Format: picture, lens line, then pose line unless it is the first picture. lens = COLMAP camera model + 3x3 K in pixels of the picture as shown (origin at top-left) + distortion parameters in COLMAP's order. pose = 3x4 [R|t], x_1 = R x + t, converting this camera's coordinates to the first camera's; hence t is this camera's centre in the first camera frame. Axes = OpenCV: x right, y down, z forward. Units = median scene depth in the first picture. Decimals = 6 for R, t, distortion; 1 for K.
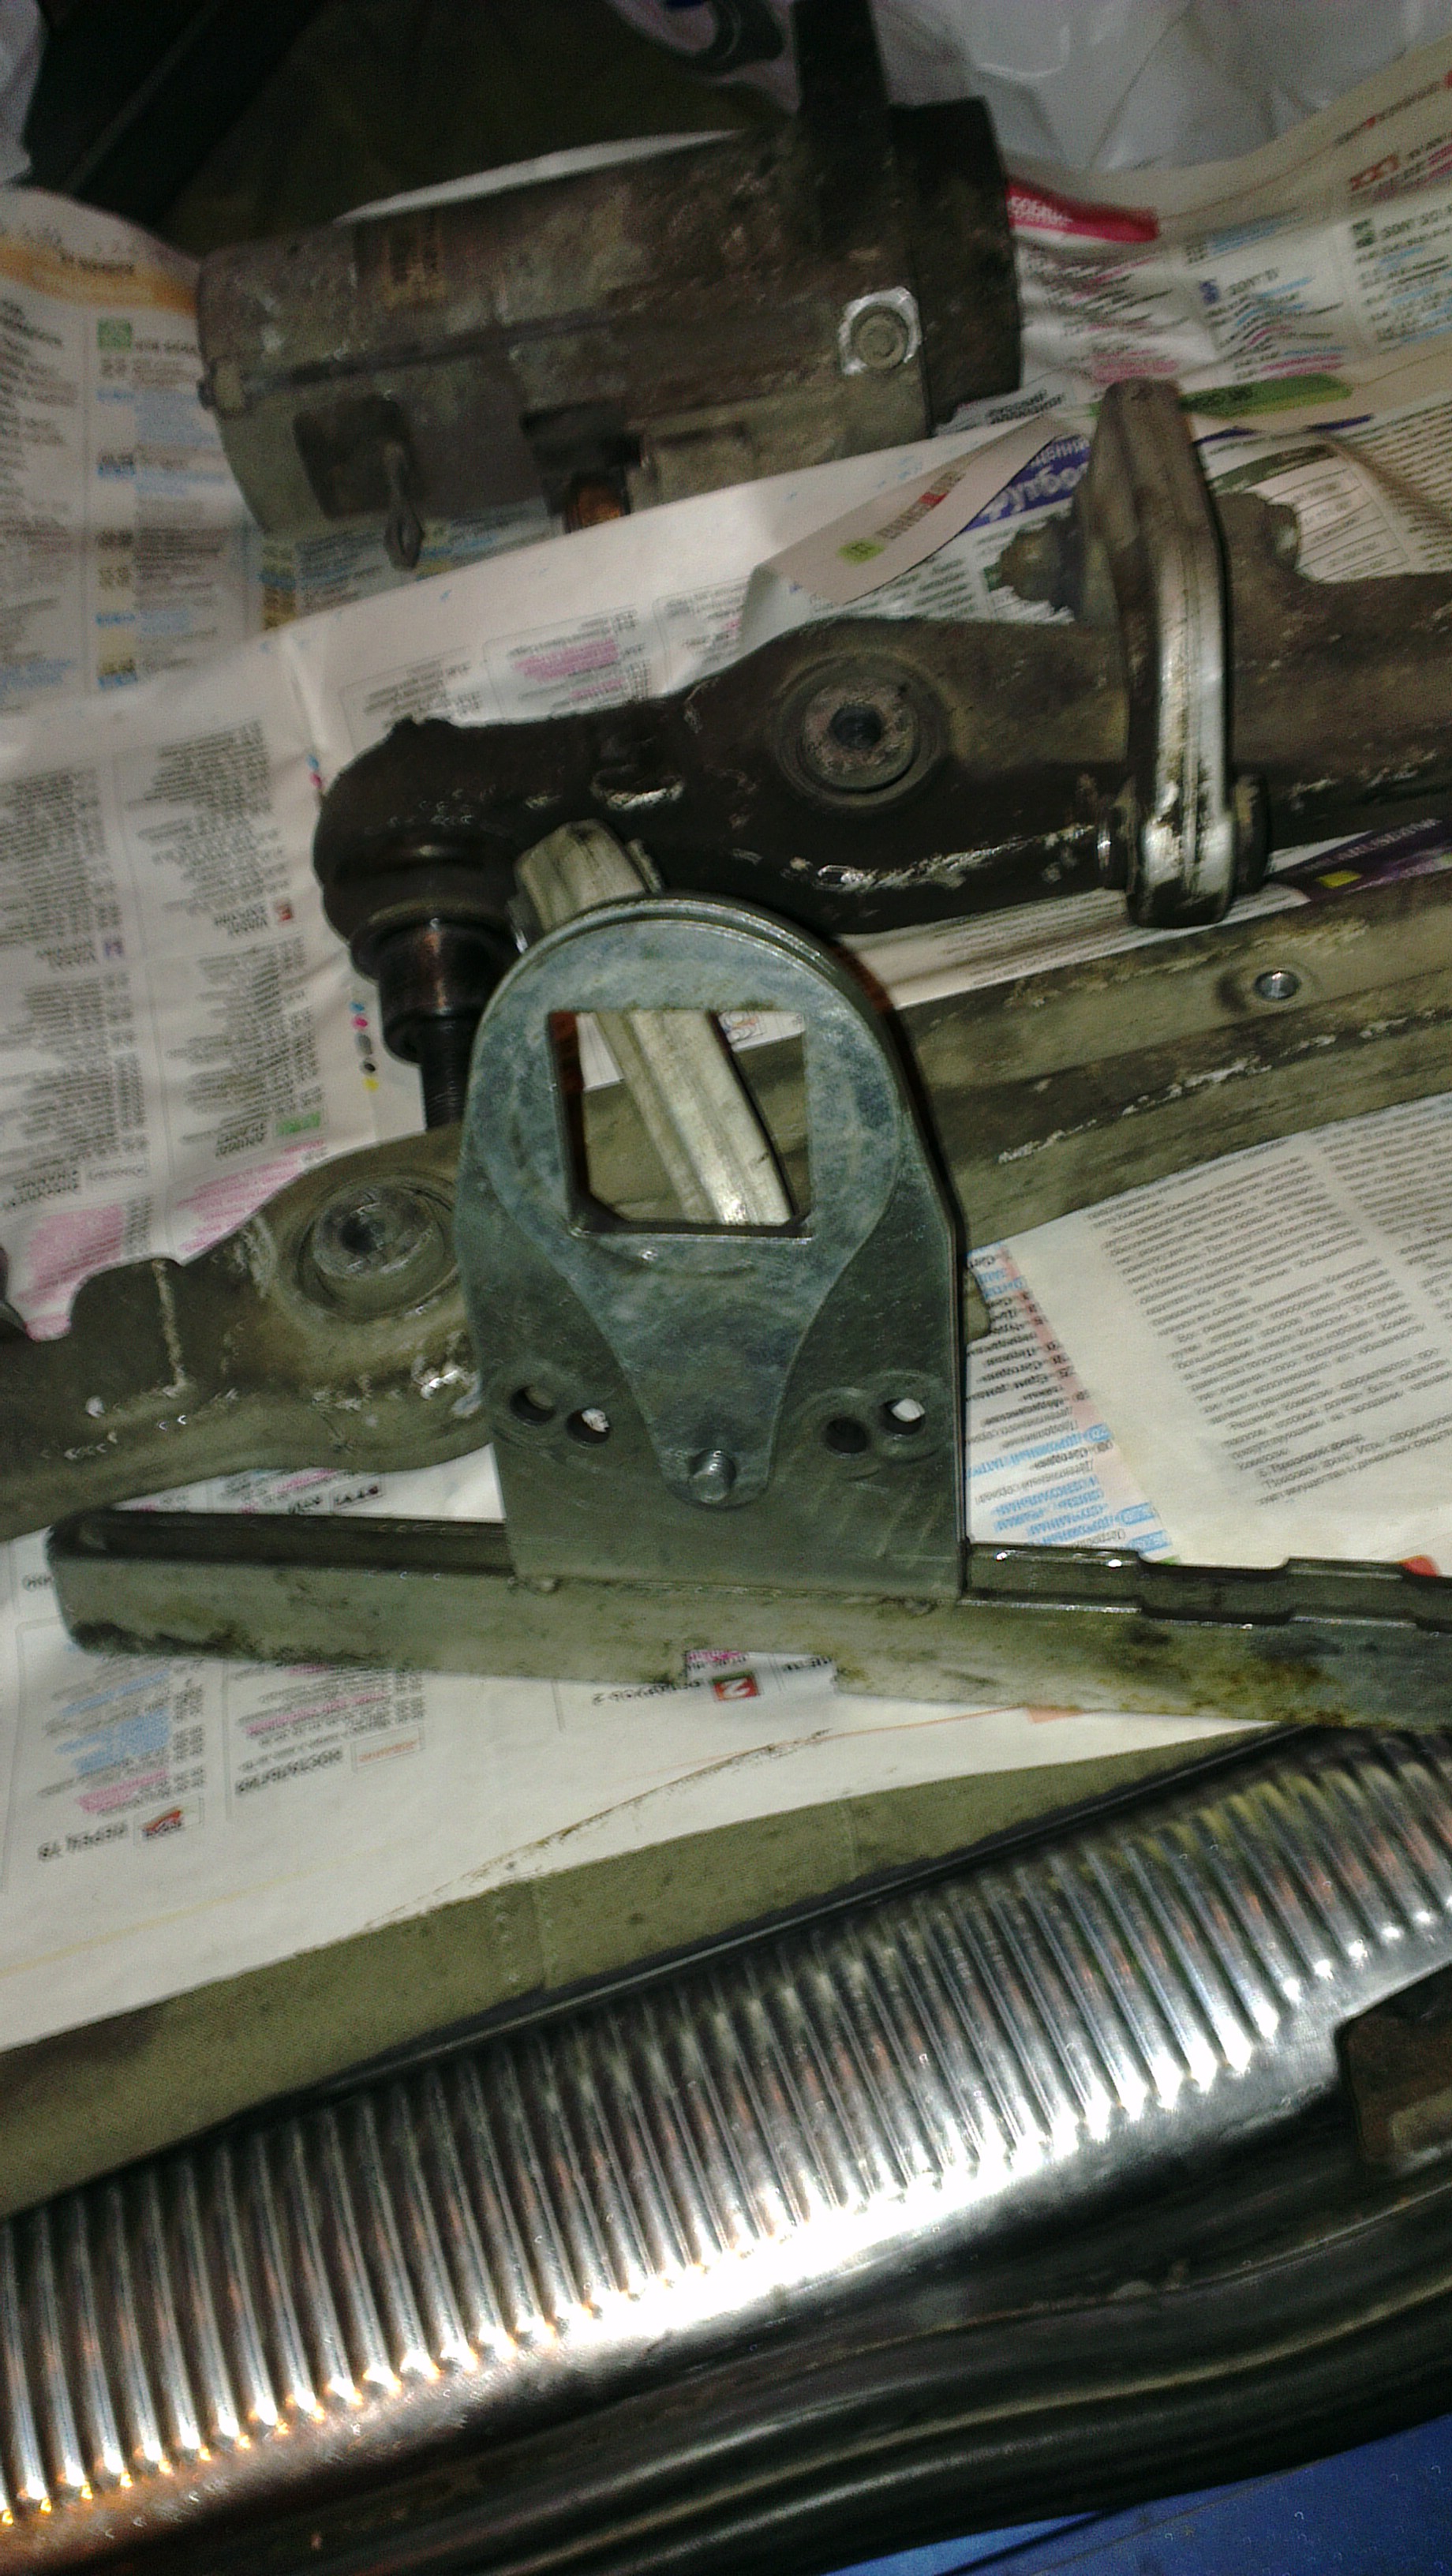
lens RADIAL K [[2093.4, 0, 726.0], [0, 2093.4, 1288.0], [0, 0, 1]] dist [0.127146, -0.212758]
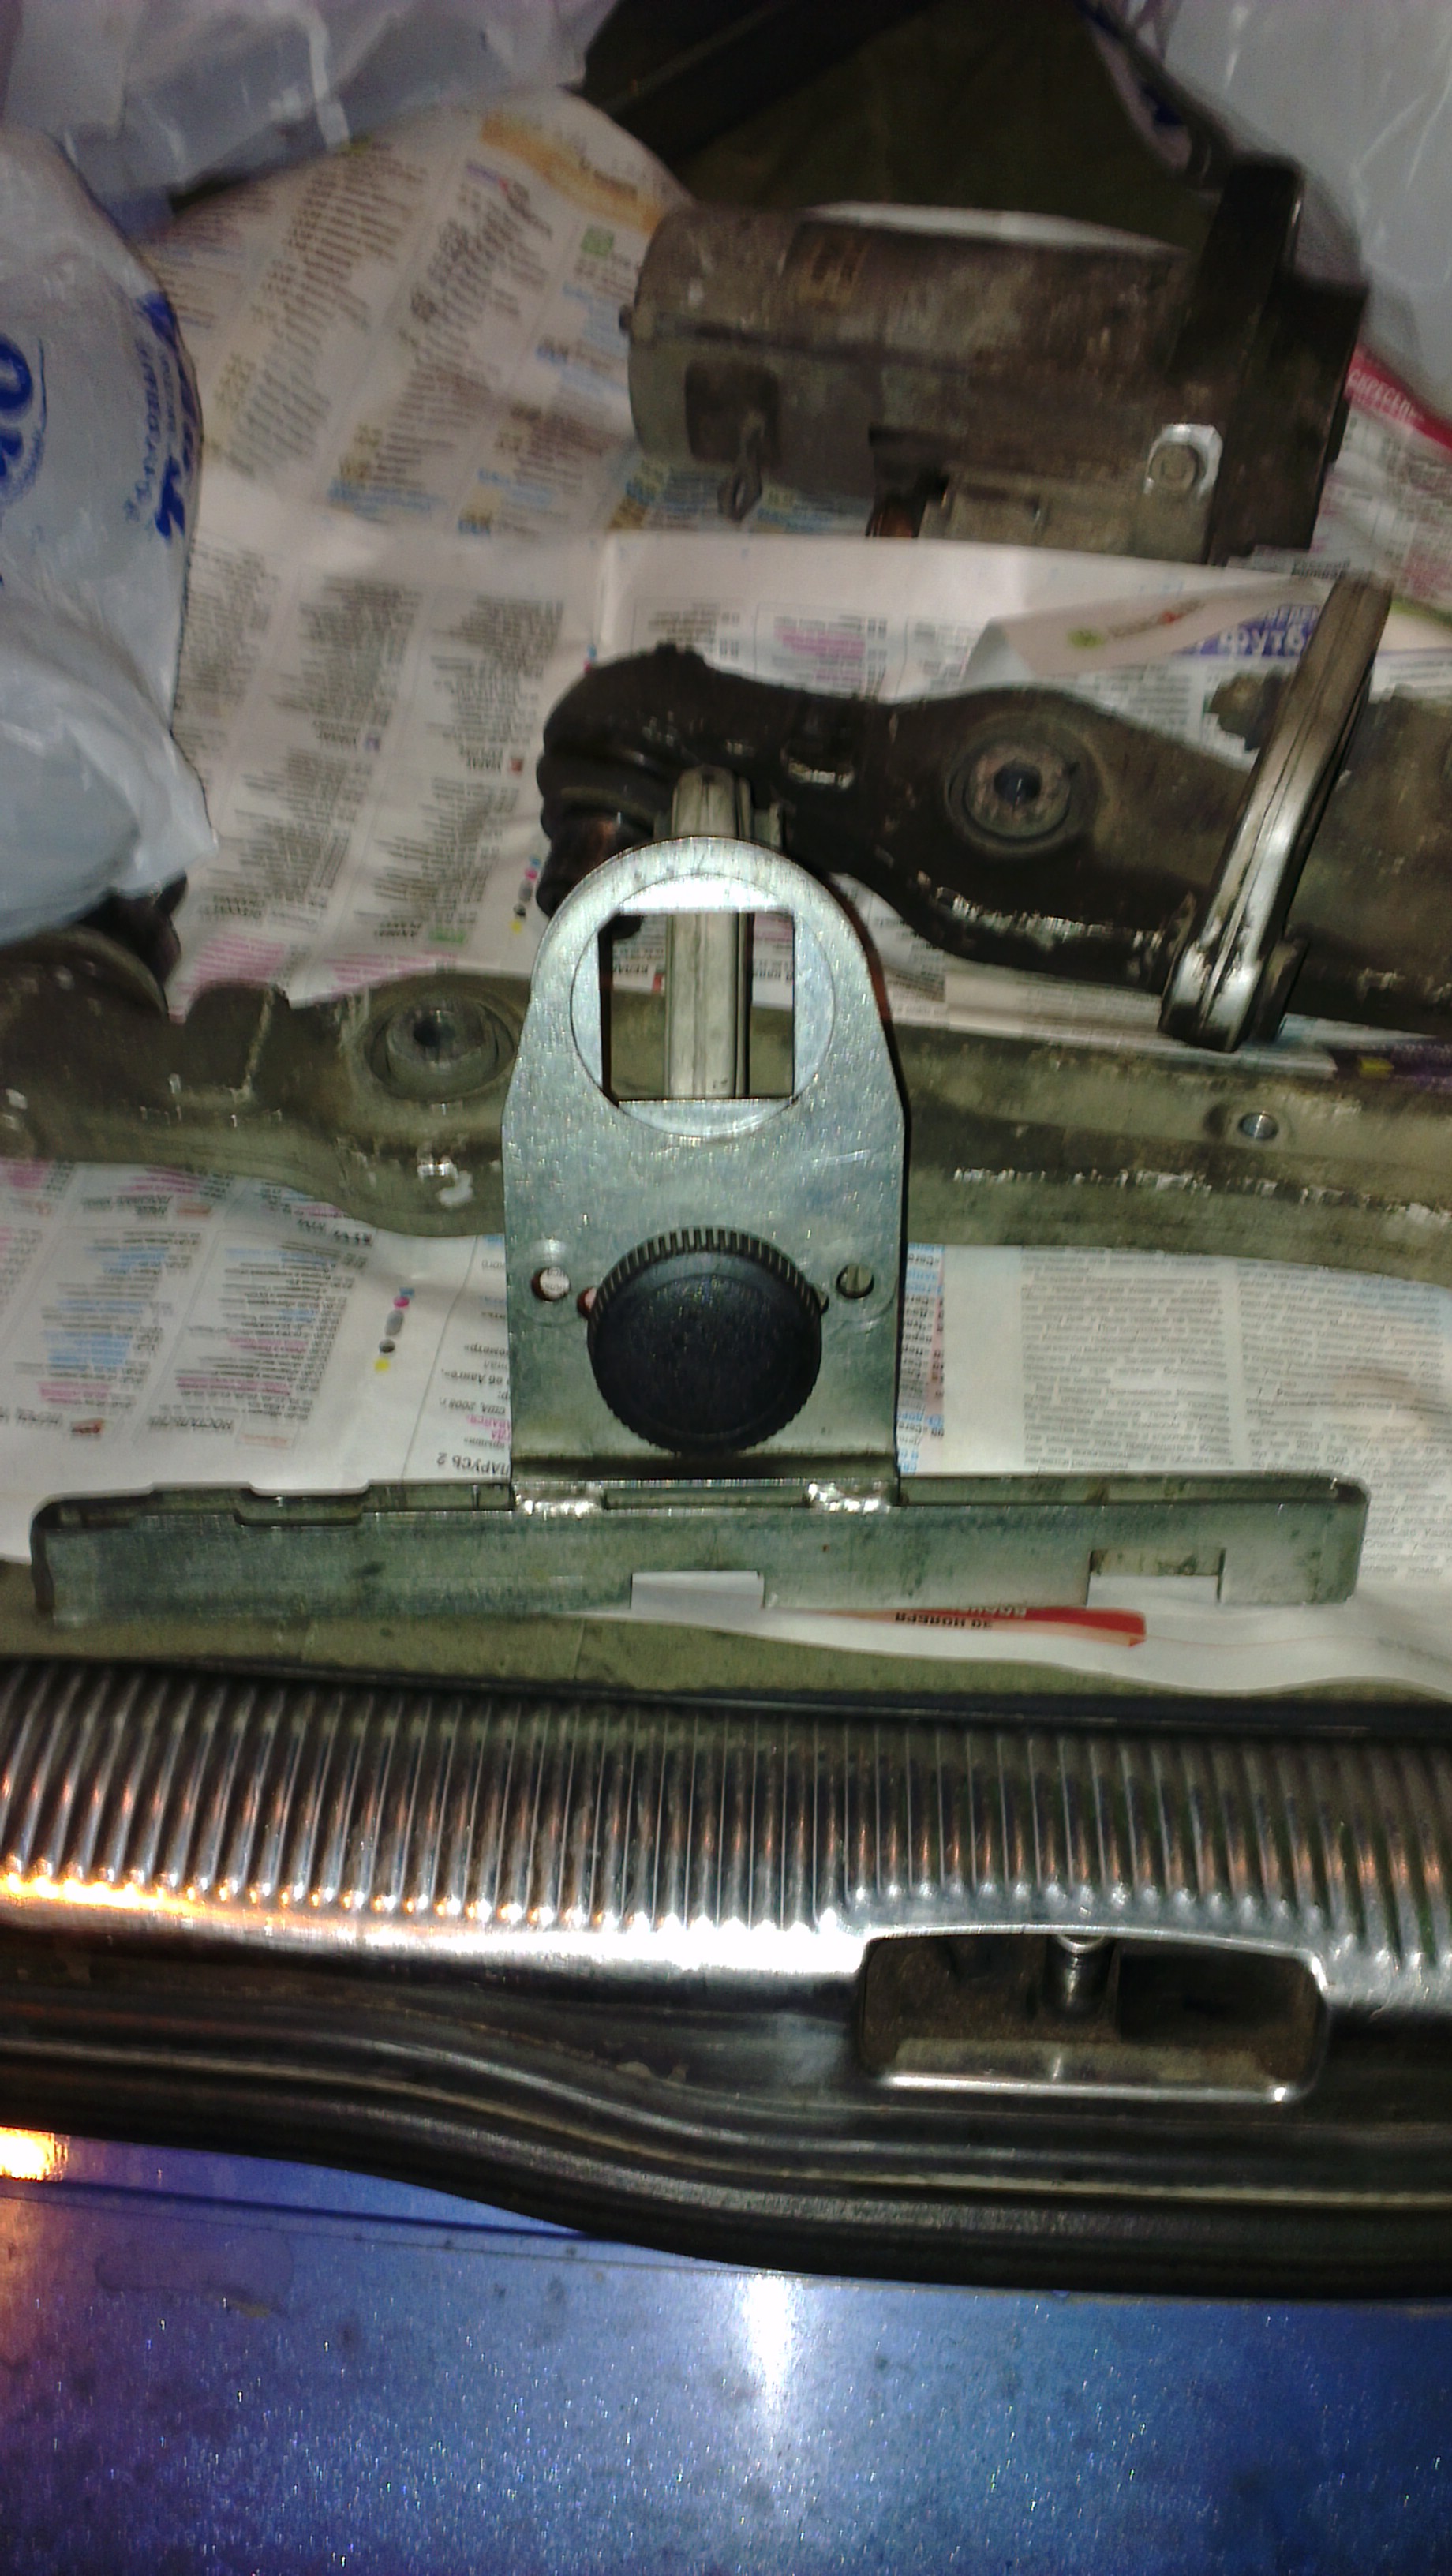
lens RADIAL K [[2093.4, 0, 726.0], [0, 2093.4, 1288.0], [0, 0, 1]] dist [0.127146, -0.212758]
pose [[0.916022, 0.379618, -0.129589, 0.157558], [-0.378176, 0.925013, 0.036532, 0.001172], [0.133740, 0.015544, 0.990895, -0.126323]]
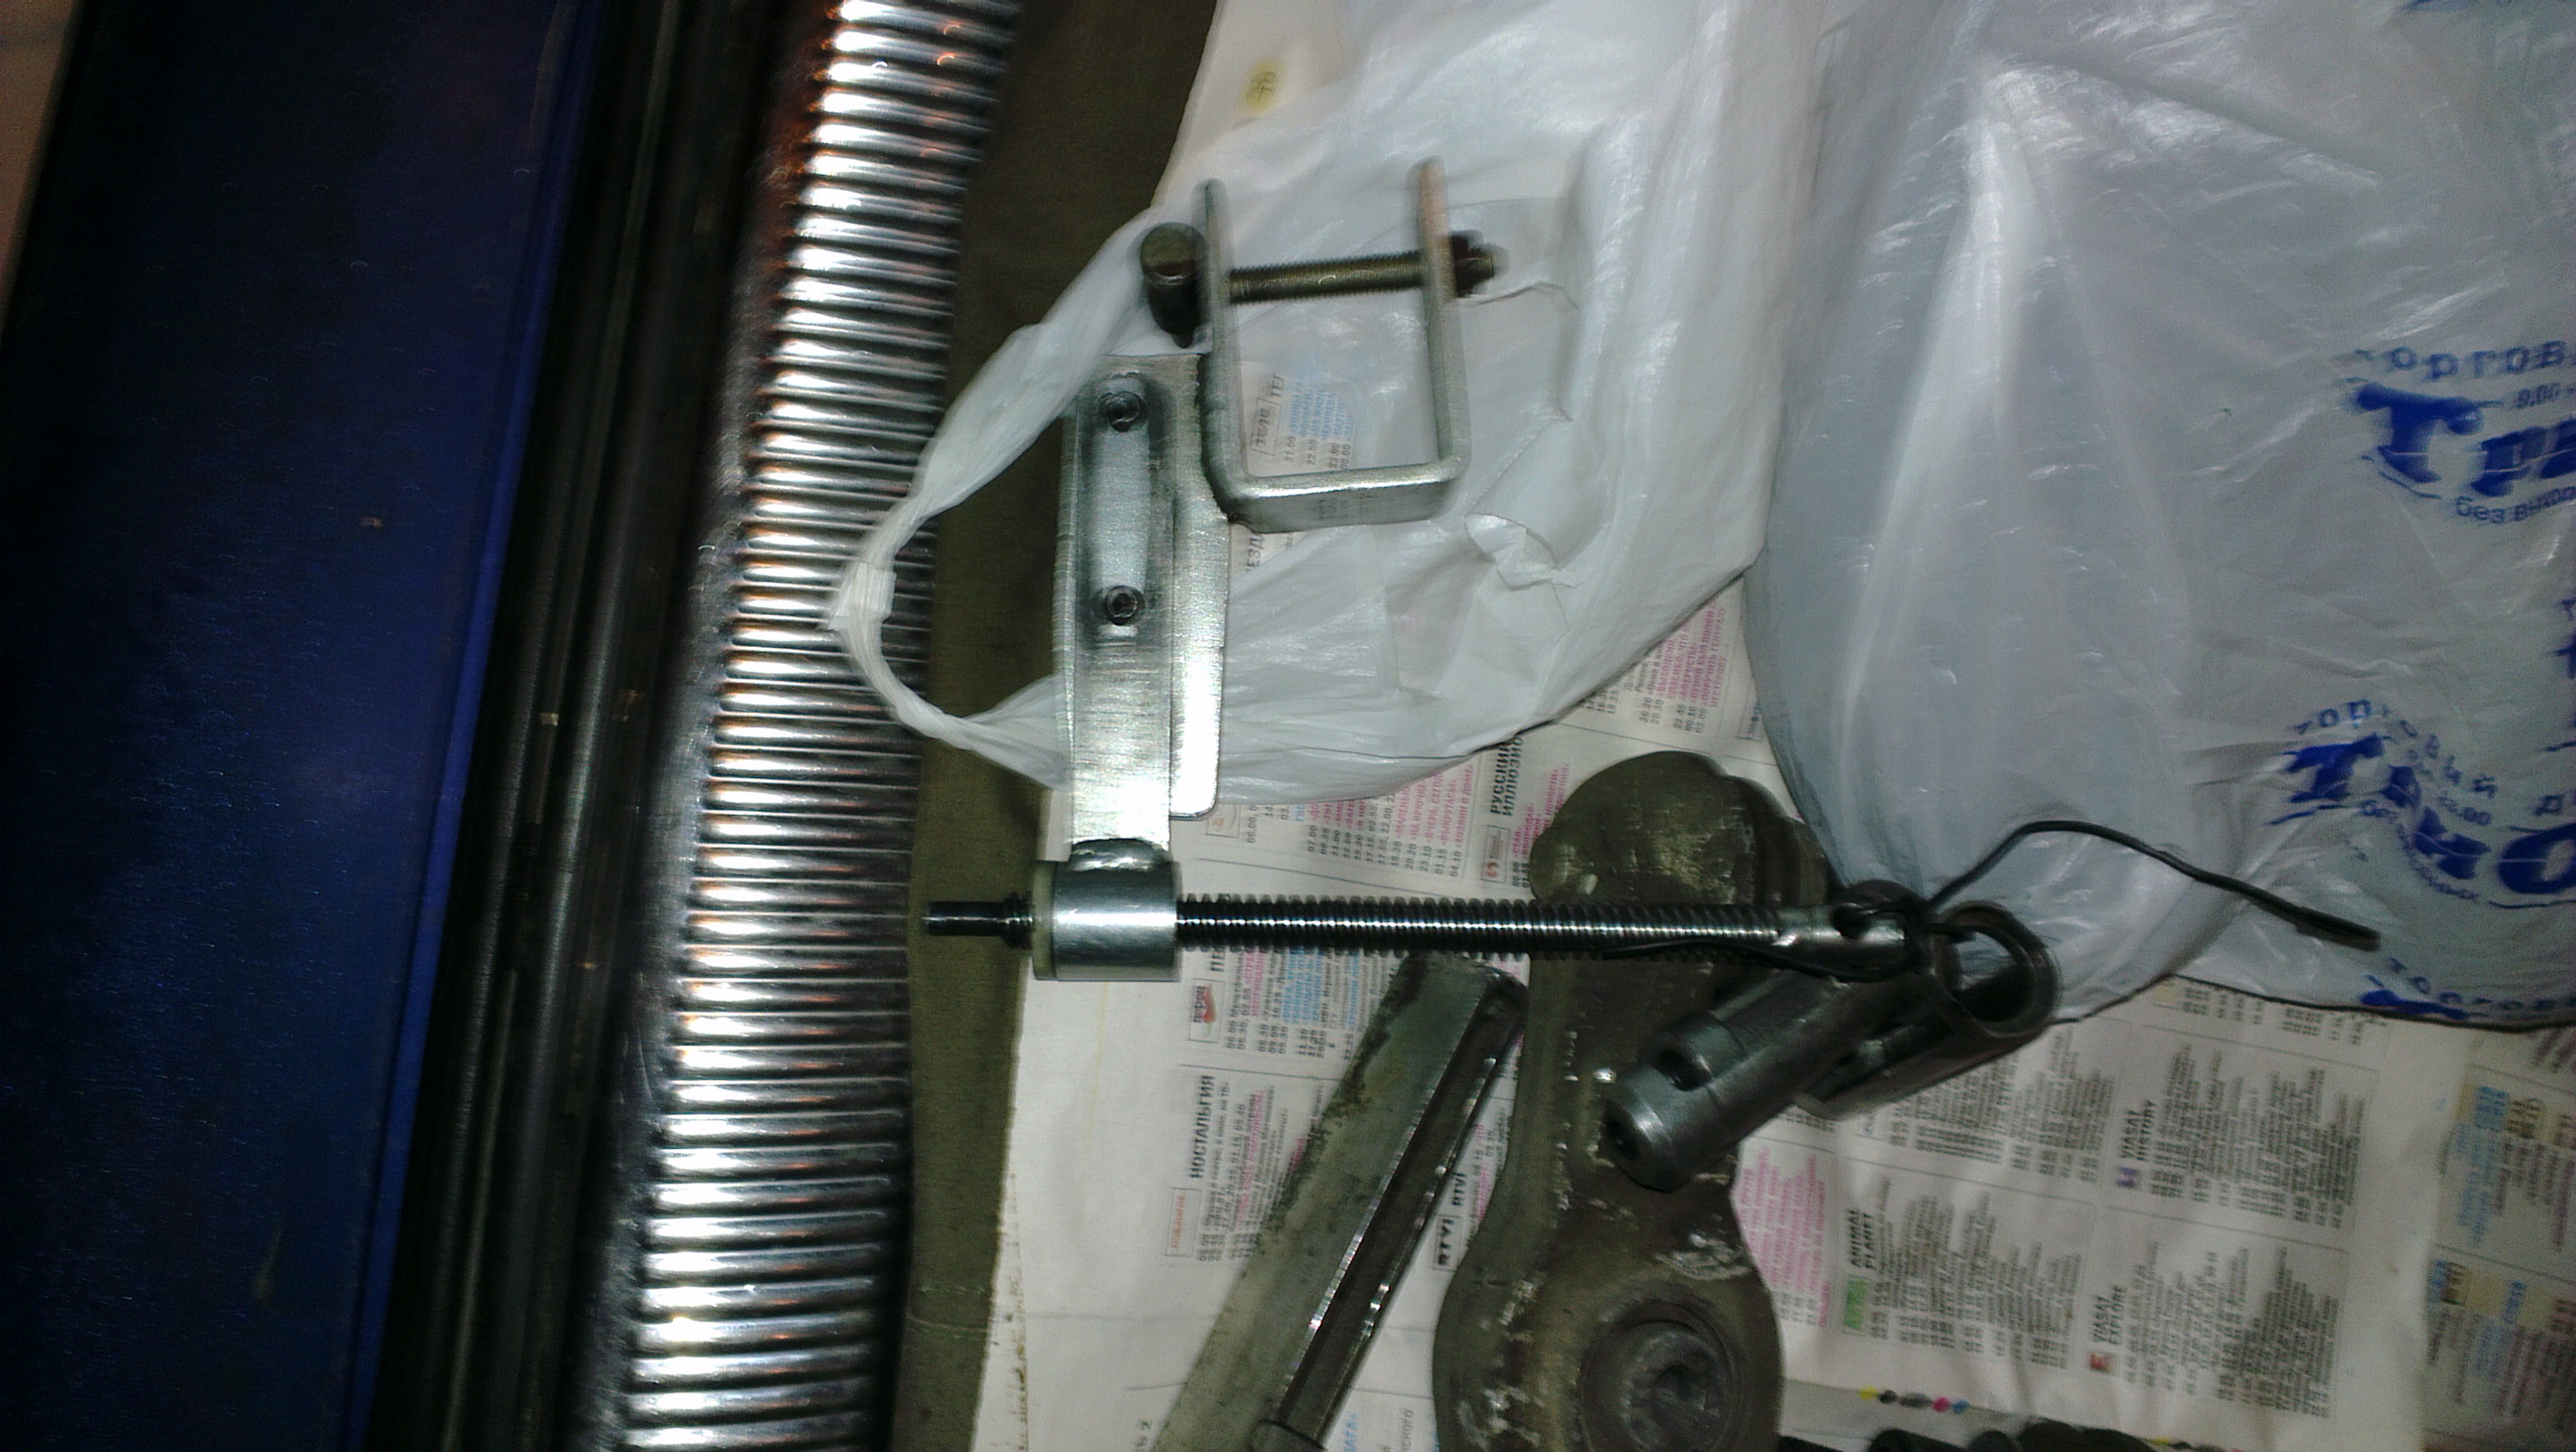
lens RADIAL K [[2093.4, 0, 1288.0], [0, 2093.4, 726.0], [0, 0, 1]] dist [0.127146, -0.212758]
pose [[-0.405588, 0.910909, -0.075779, -0.254815], [-0.882203, -0.368411, 0.293242, -0.035647], [0.239199, 0.185788, 0.953030, -0.027781]]
